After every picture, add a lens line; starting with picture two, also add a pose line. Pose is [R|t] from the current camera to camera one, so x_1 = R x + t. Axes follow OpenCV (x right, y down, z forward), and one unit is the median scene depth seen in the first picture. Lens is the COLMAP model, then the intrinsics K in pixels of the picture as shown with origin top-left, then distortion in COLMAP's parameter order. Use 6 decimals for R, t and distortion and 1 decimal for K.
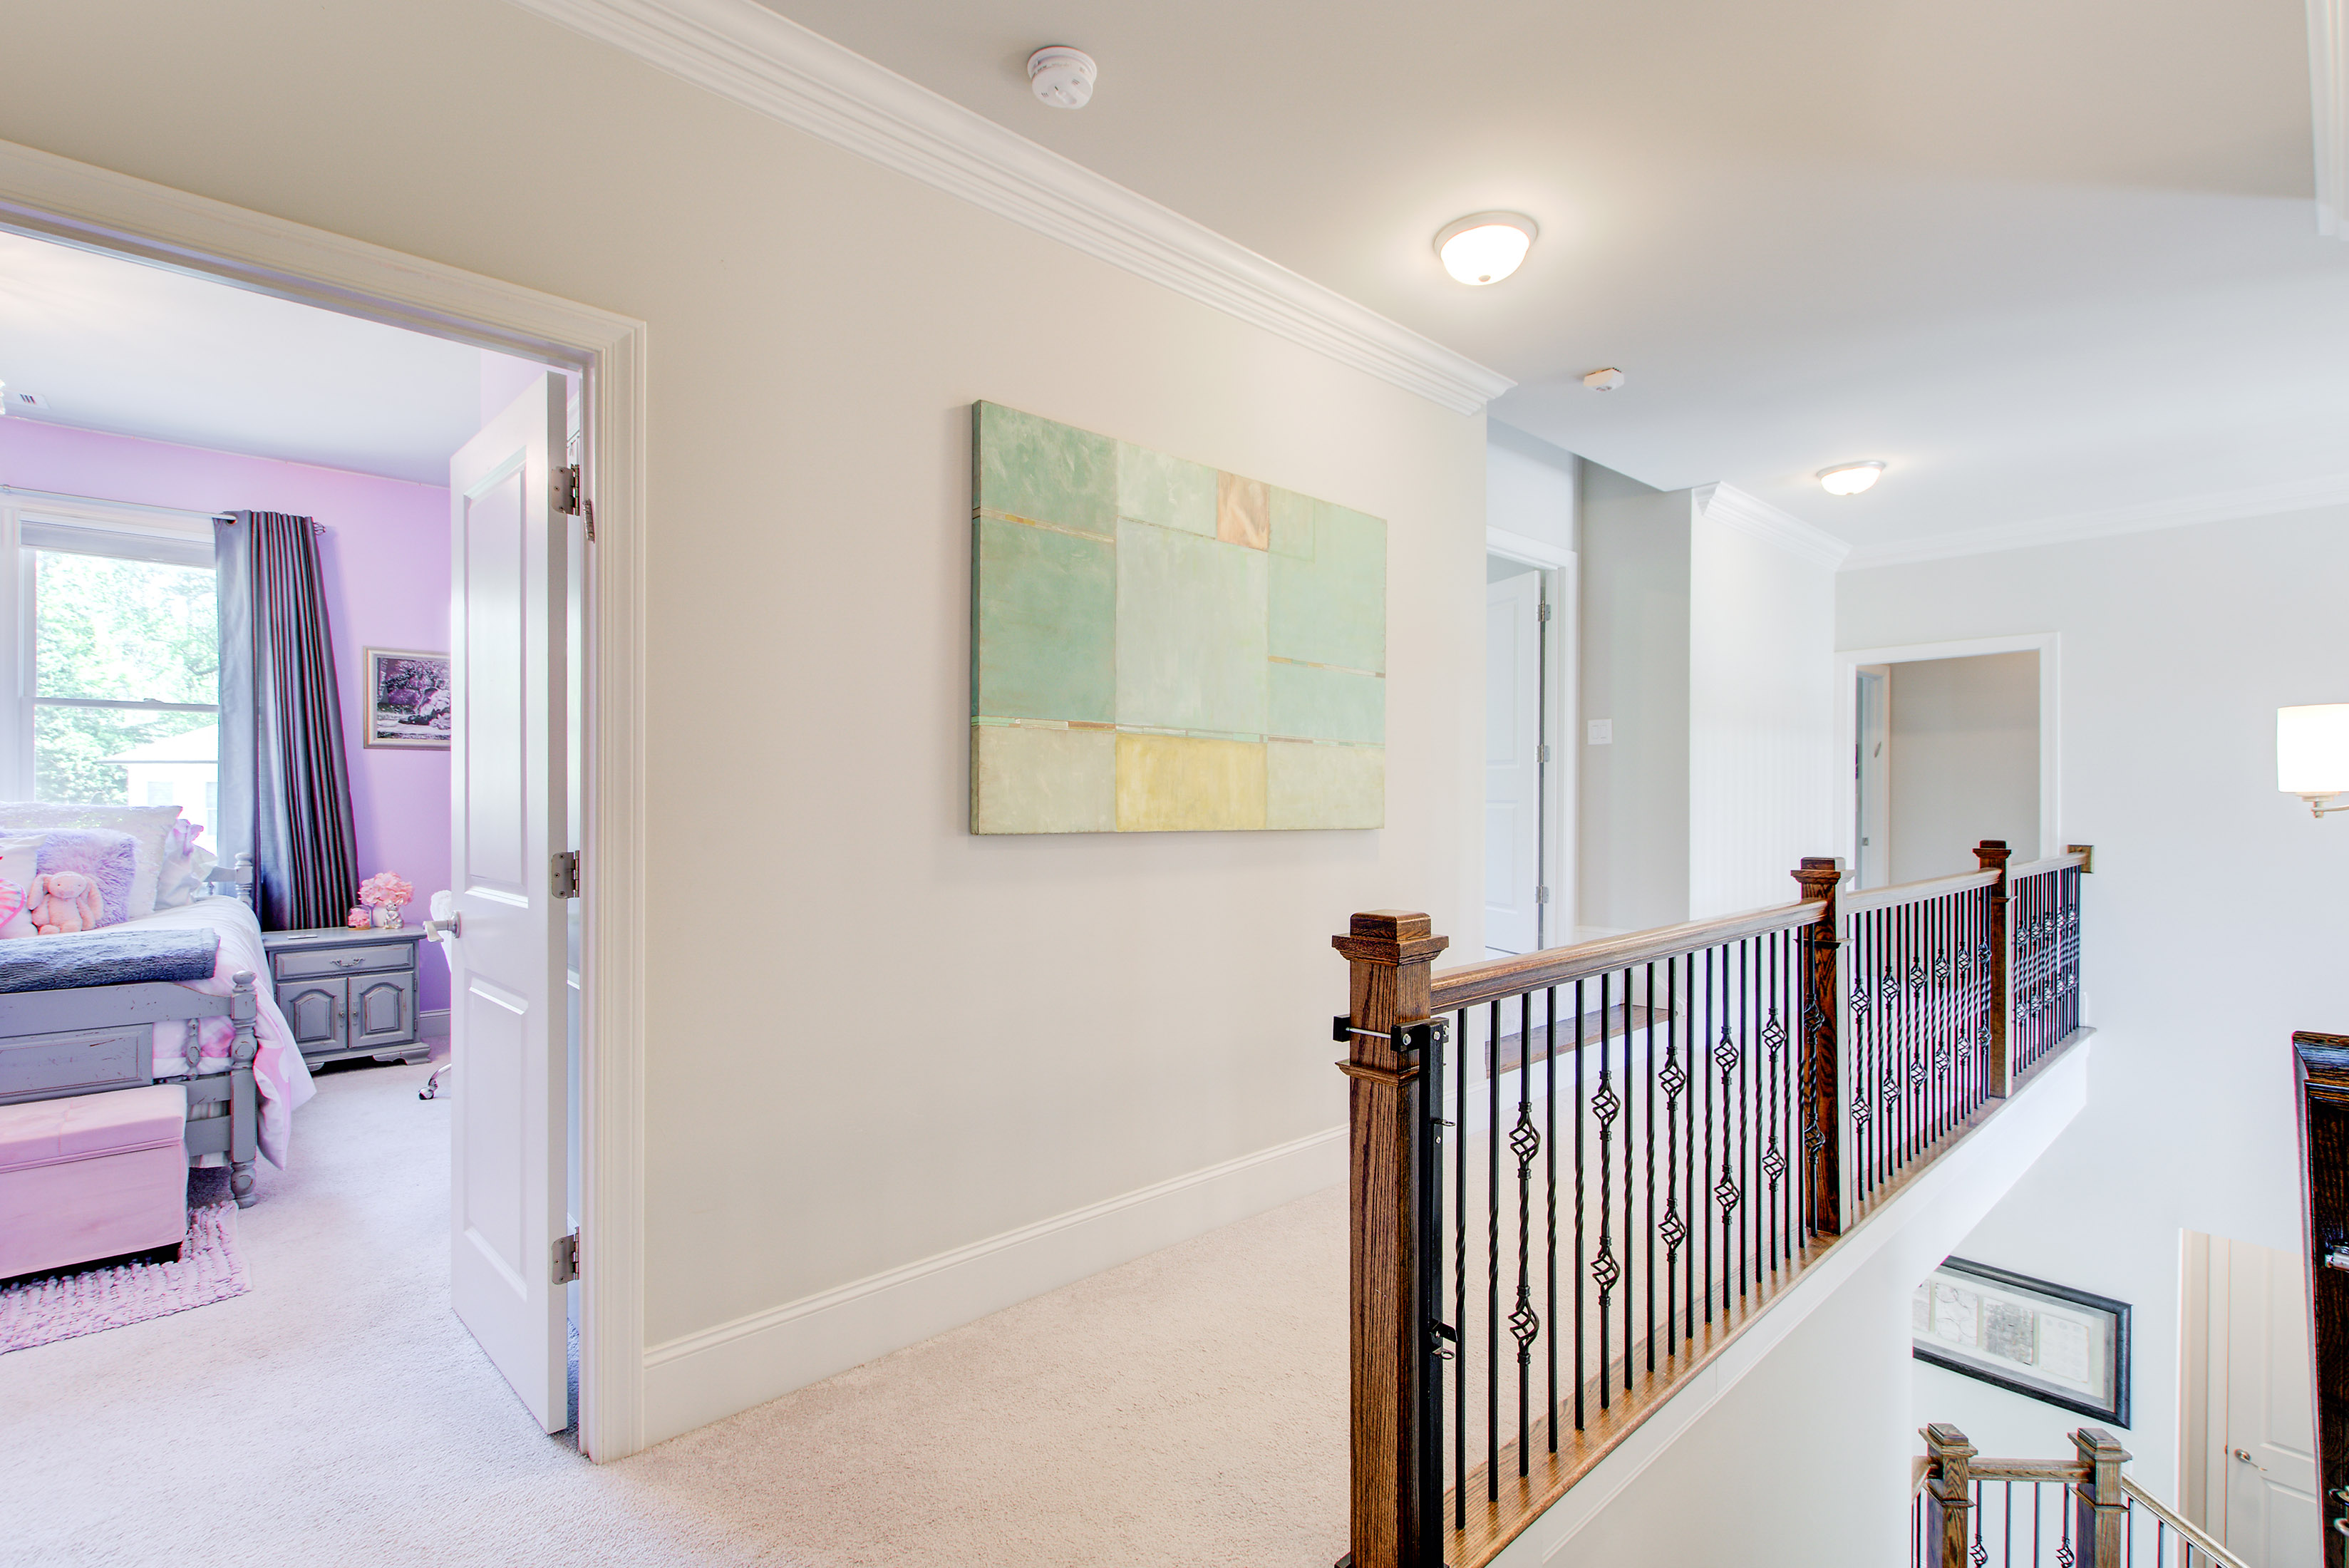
lens RADIAL K [[1054.7, 0, 1170.3], [0, 1054.7, 803.8], [0, 0, 1]] dist [0.002041, 0.000475]
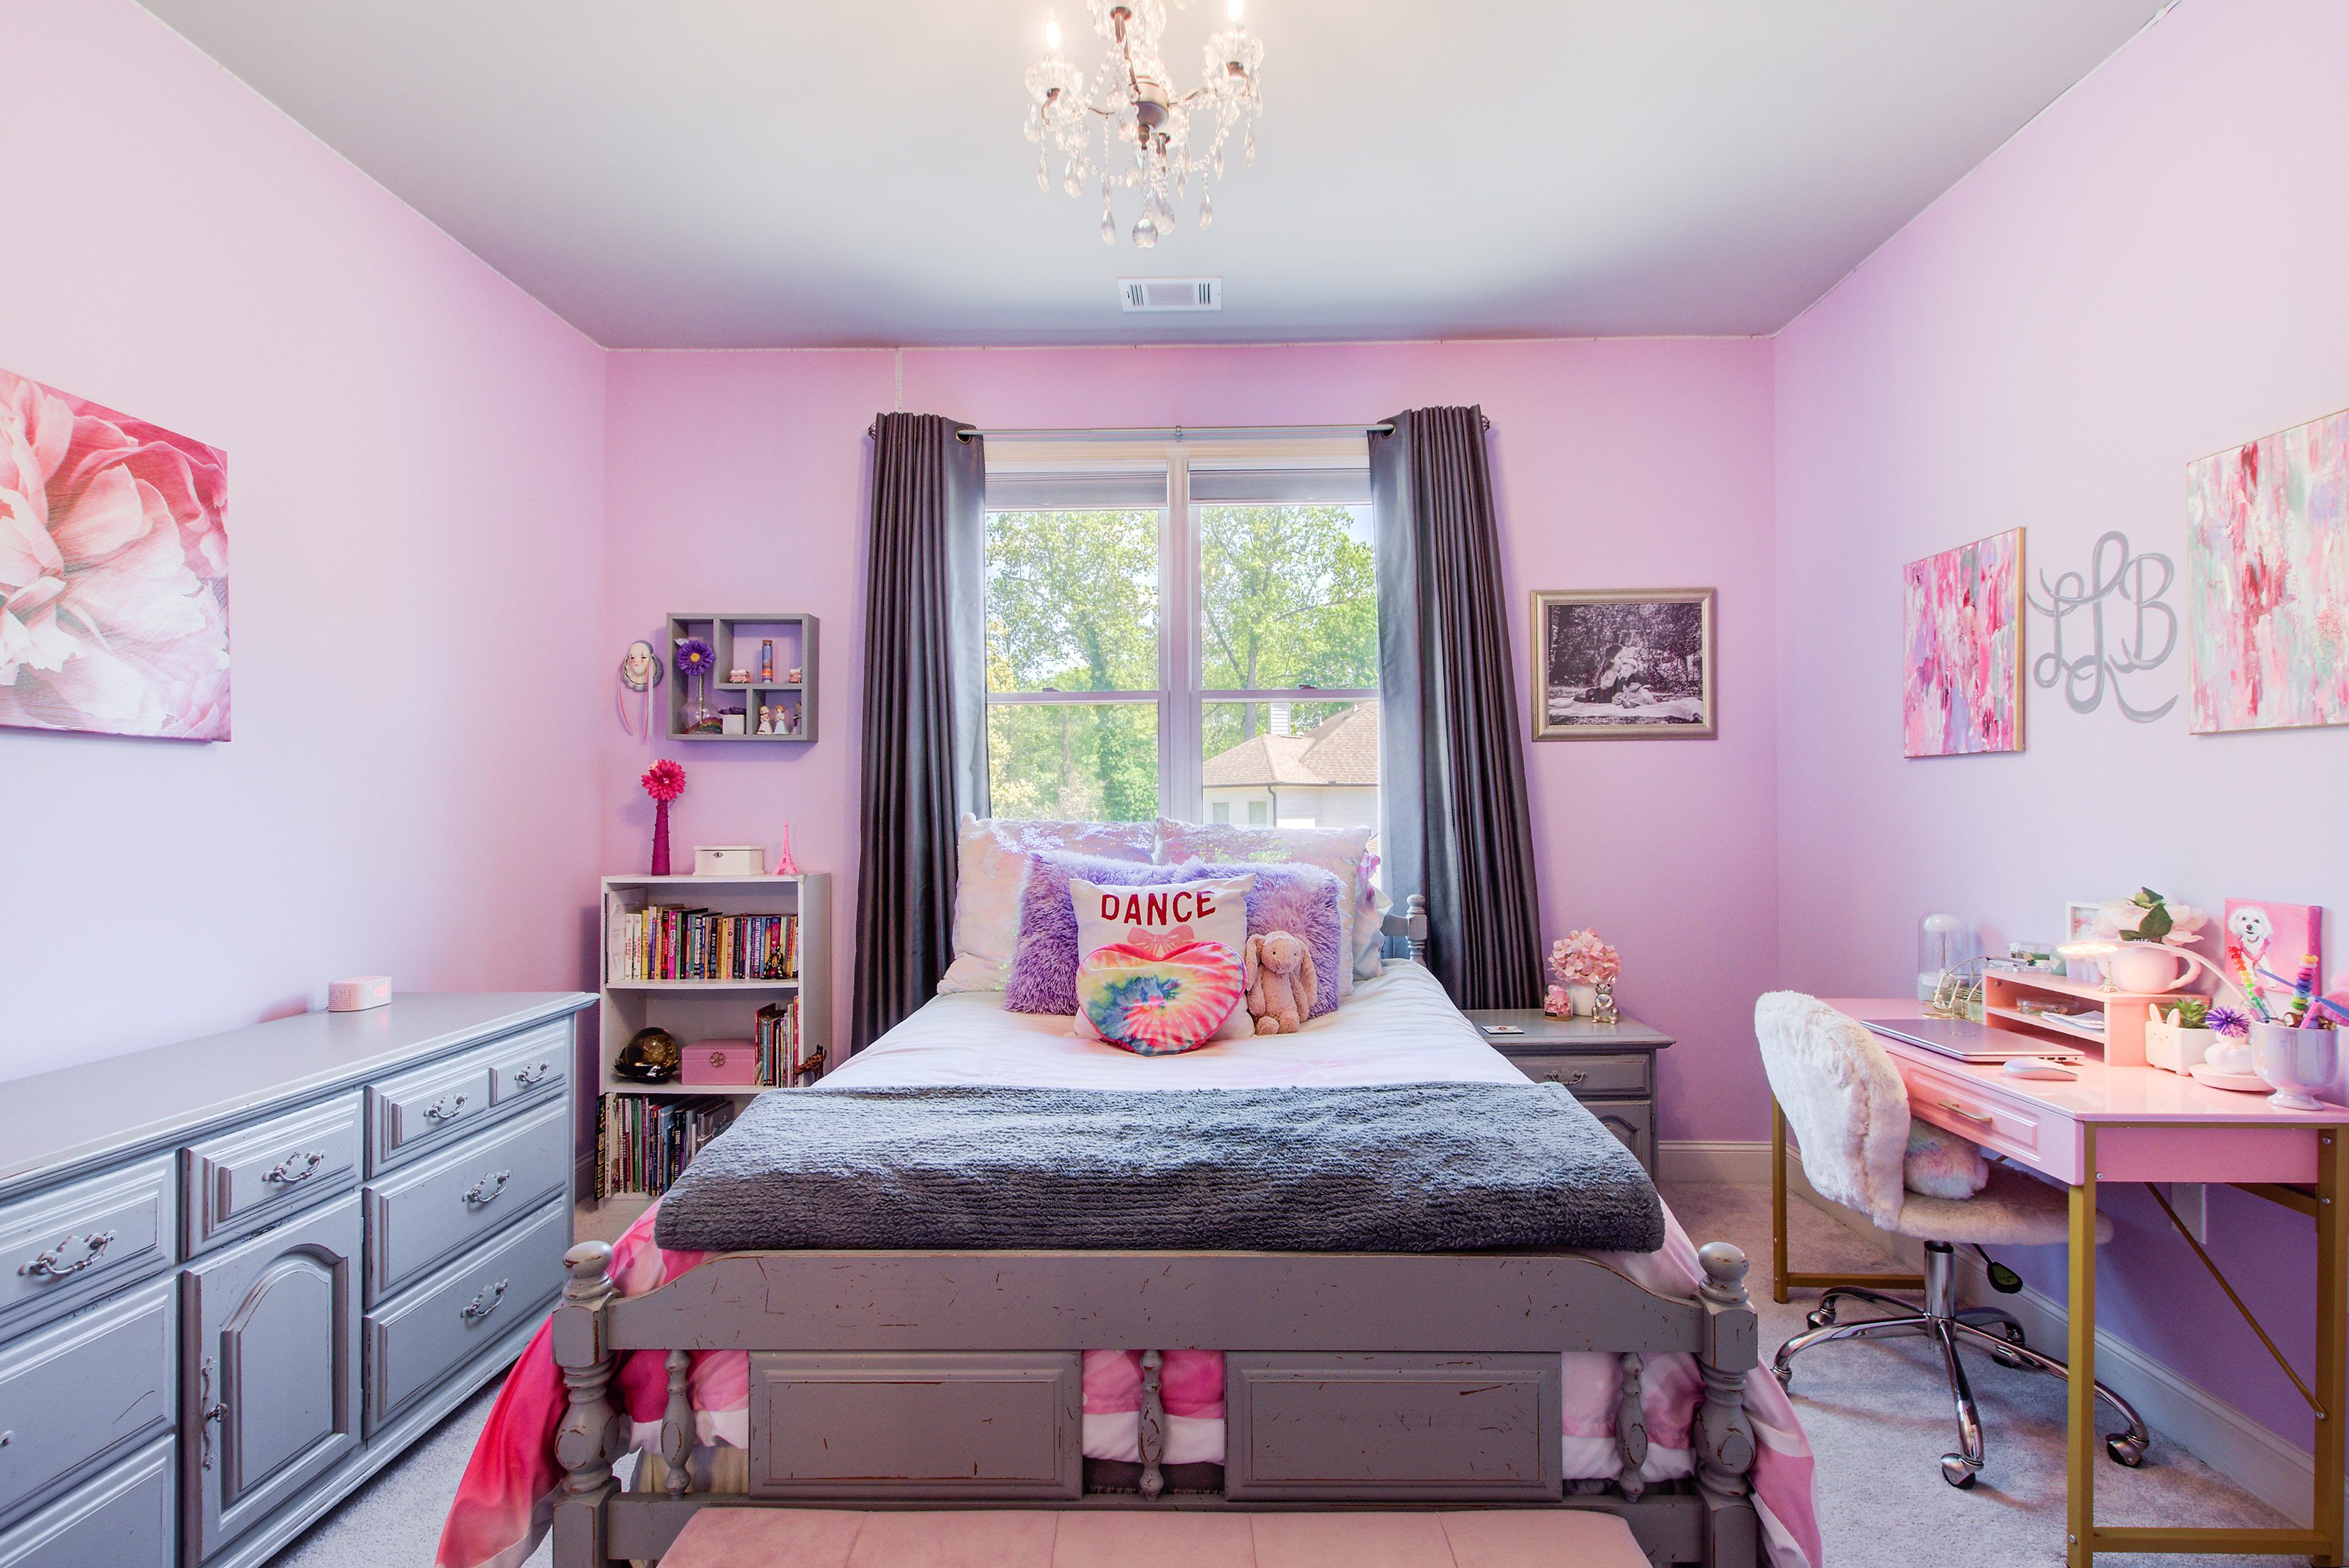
lens RADIAL K [[1054.7, 0, 1178.4], [0, 1054.7, 796.5], [0, 0, 1]] dist [0.002041, 0.000475]
pose [[0.733956, -0.016888, -0.678987, -0.512462], [0.005008, 0.999798, -0.019454, -0.005389], [0.679179, 0.010878, 0.733892, 0.380336]]
